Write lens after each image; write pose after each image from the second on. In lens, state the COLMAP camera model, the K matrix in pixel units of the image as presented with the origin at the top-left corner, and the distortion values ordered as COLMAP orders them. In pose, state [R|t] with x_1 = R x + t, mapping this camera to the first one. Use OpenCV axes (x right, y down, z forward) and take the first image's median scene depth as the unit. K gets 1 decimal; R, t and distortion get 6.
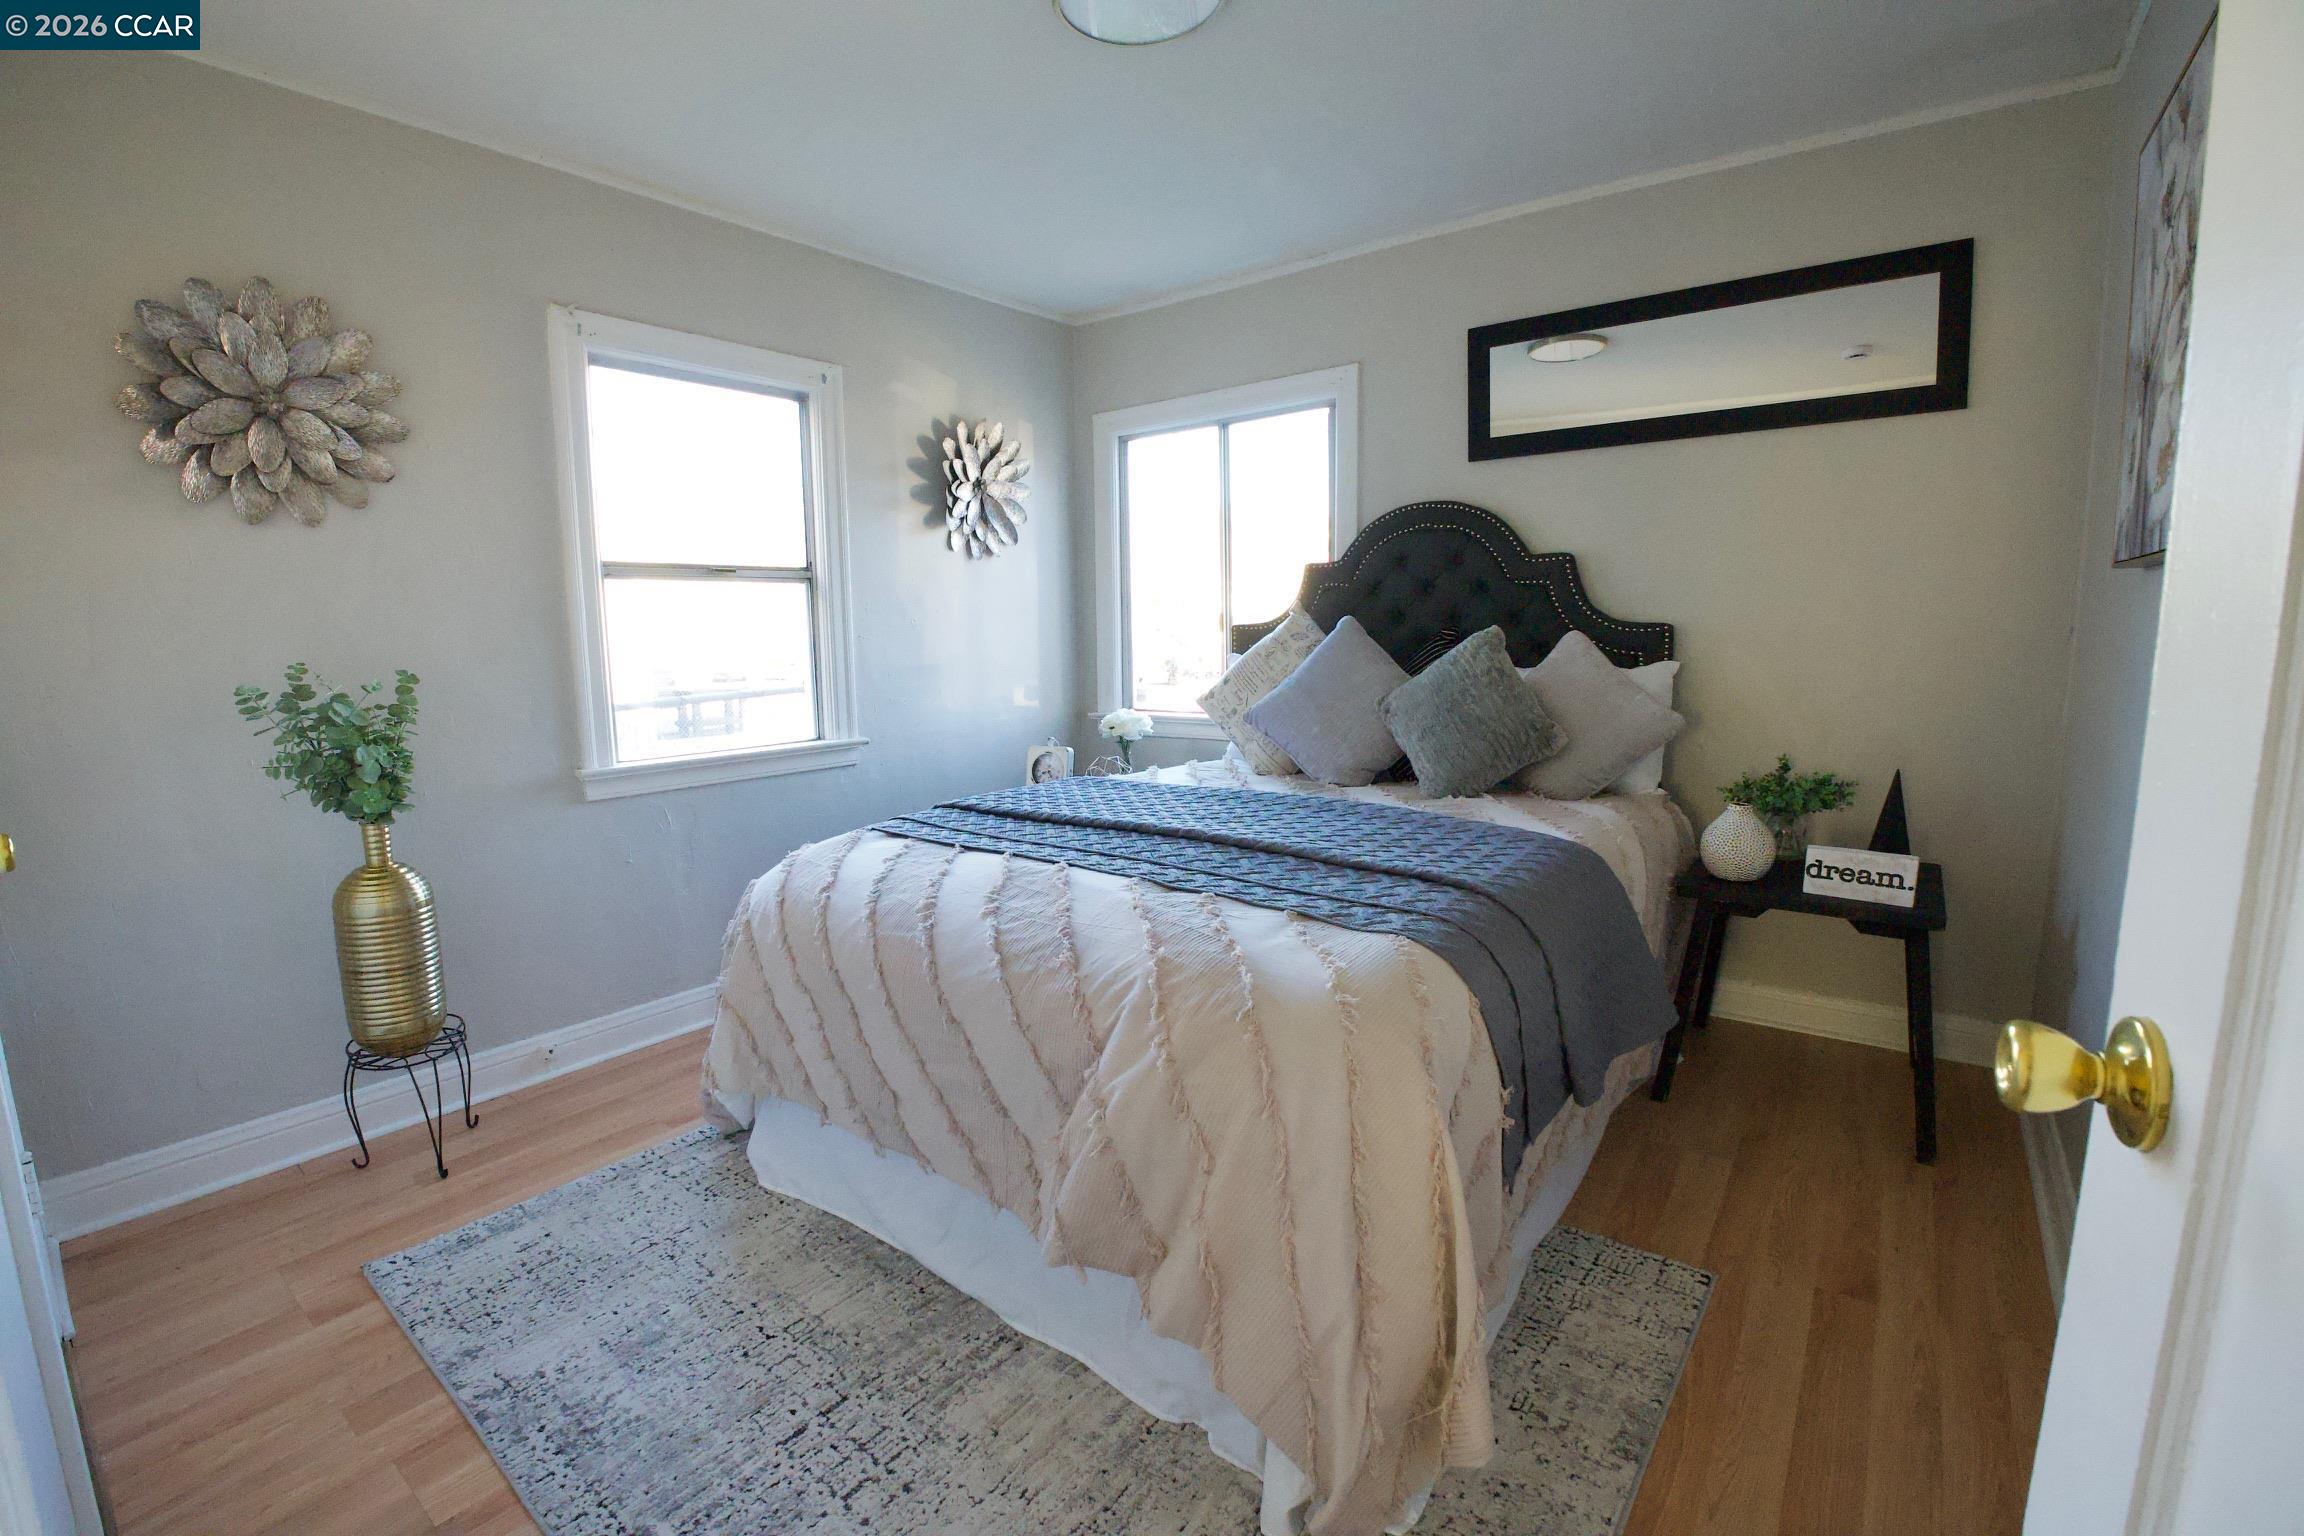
lens RADIAL K [[999.4, 0, 1153.1], [0, 999.4, 761.0], [0, 0, 1]] dist [-0.066538, 0.012218]
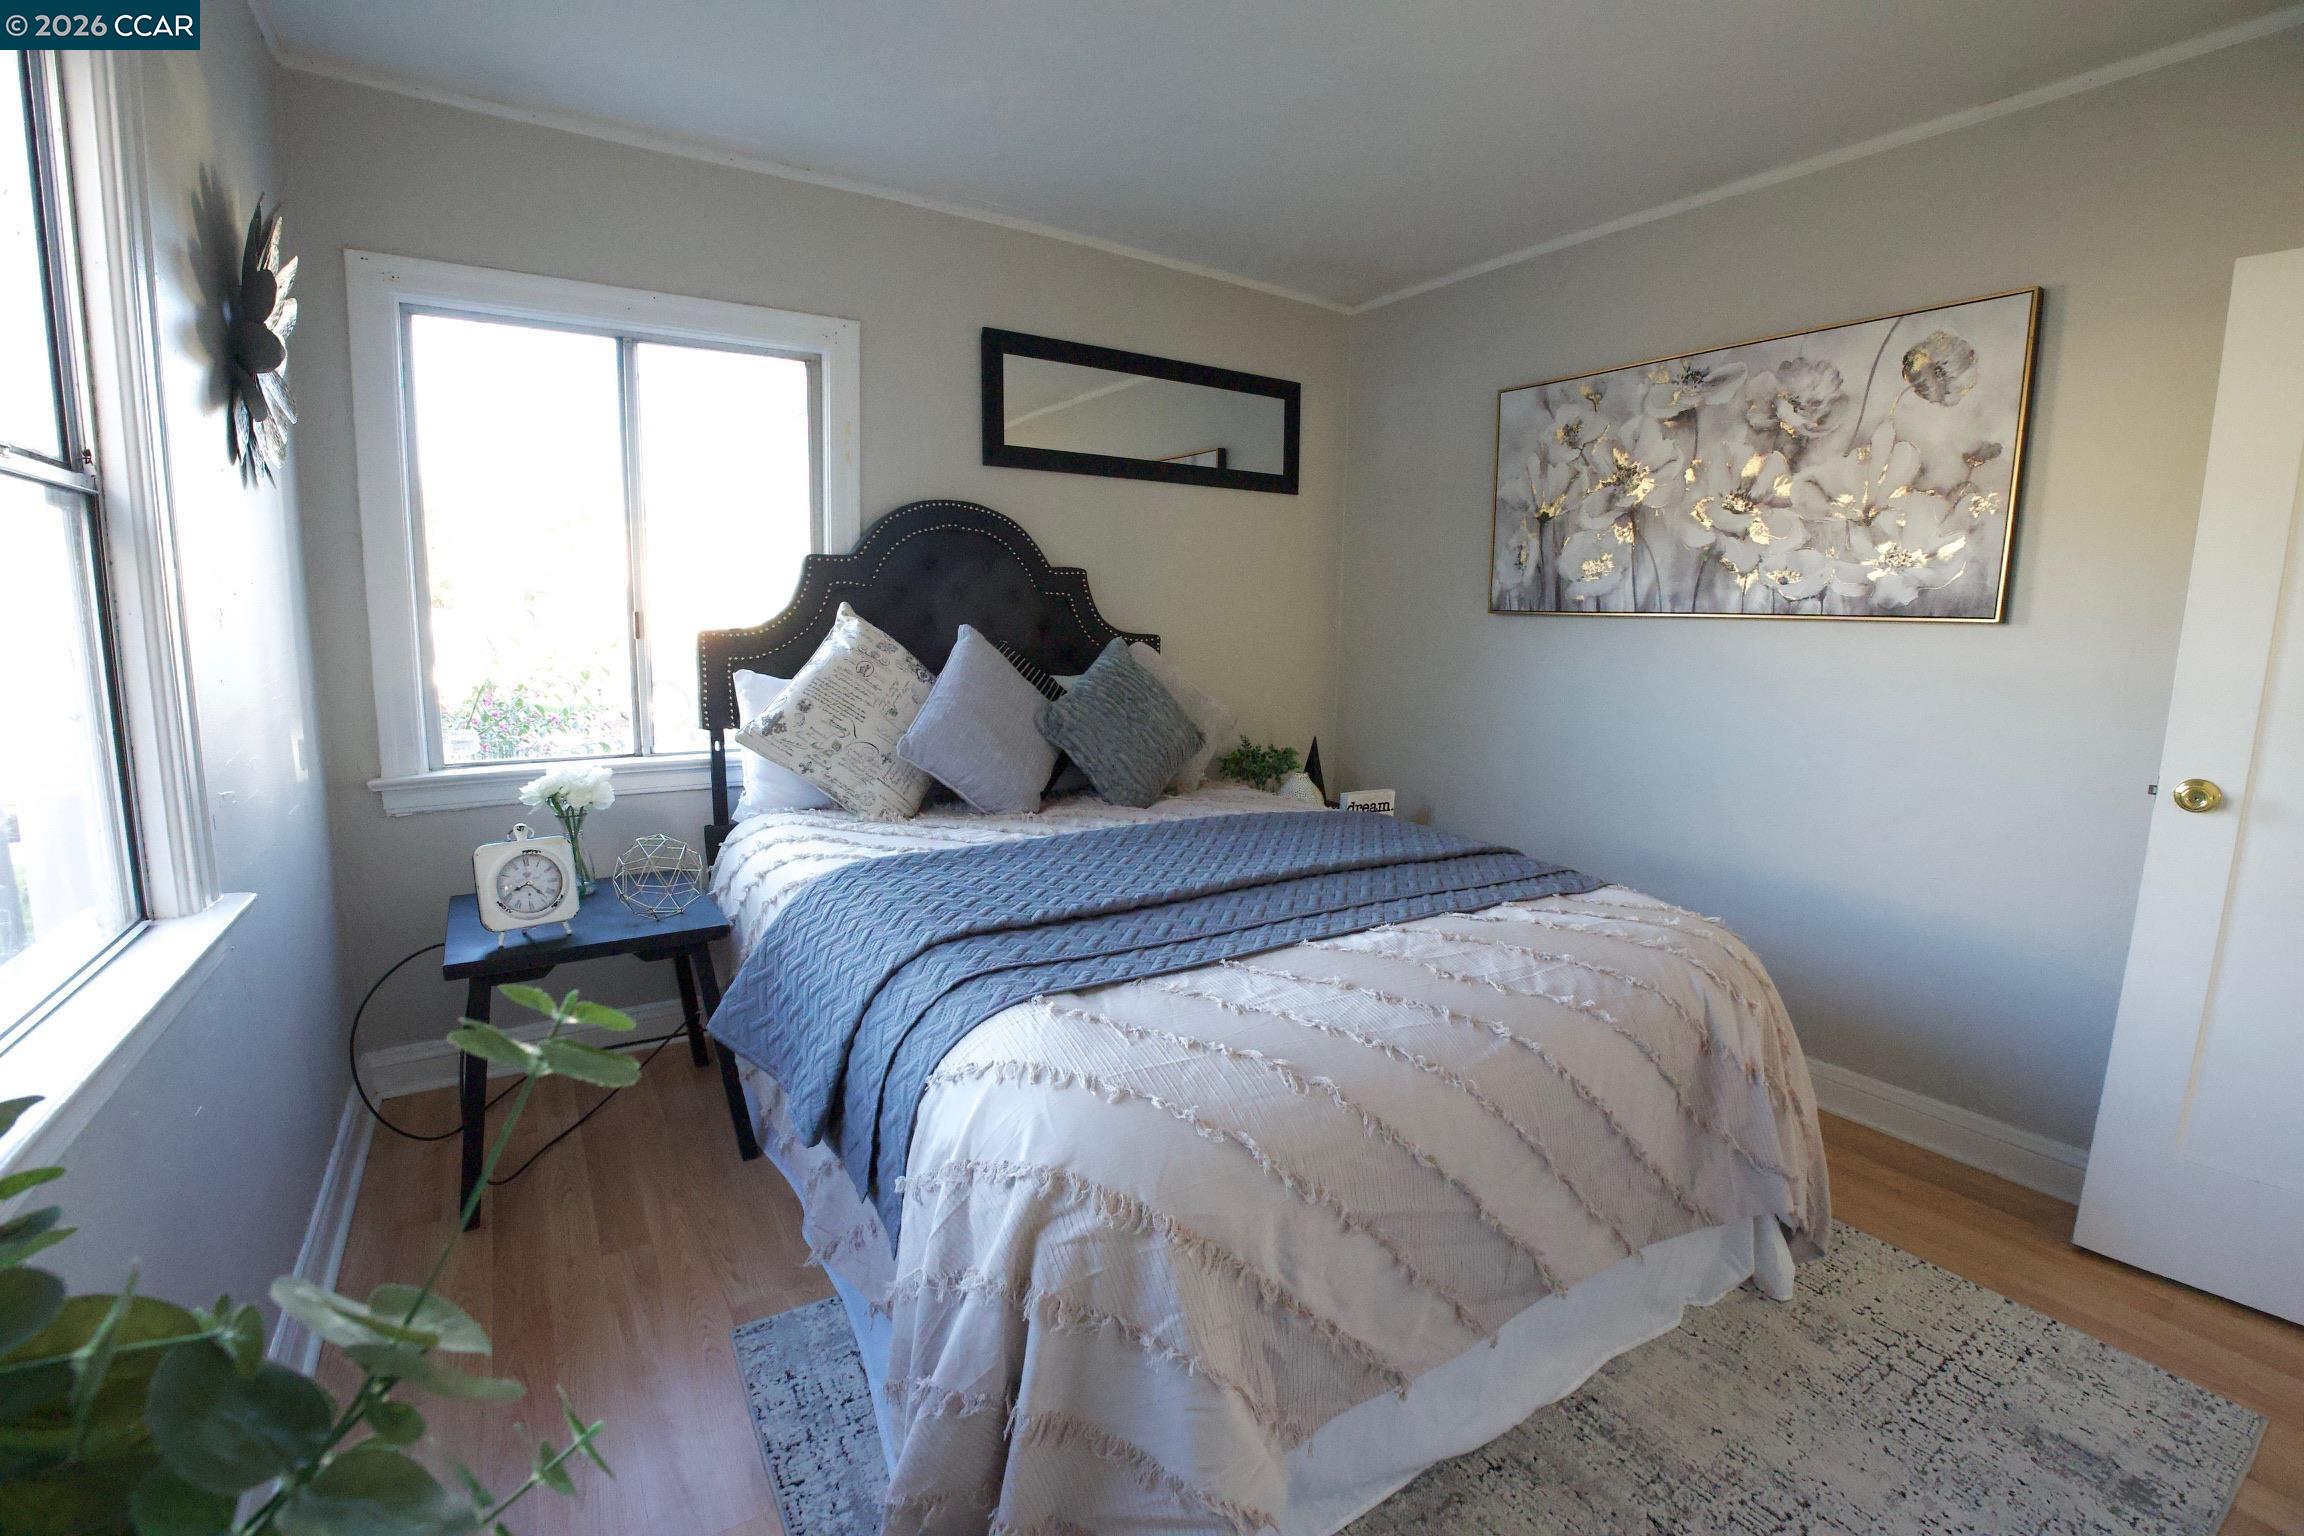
lens RADIAL K [[999.4, 0, 1153.1], [0, 999.4, 761.0], [0, 0, 1]] dist [-0.066538, 0.012218]
pose [[0.334660, -0.112128, 0.935644, -0.566170], [0.103504, 0.991262, 0.081772, -0.077843], [-0.936637, 0.069477, 0.343341, 0.529586]]
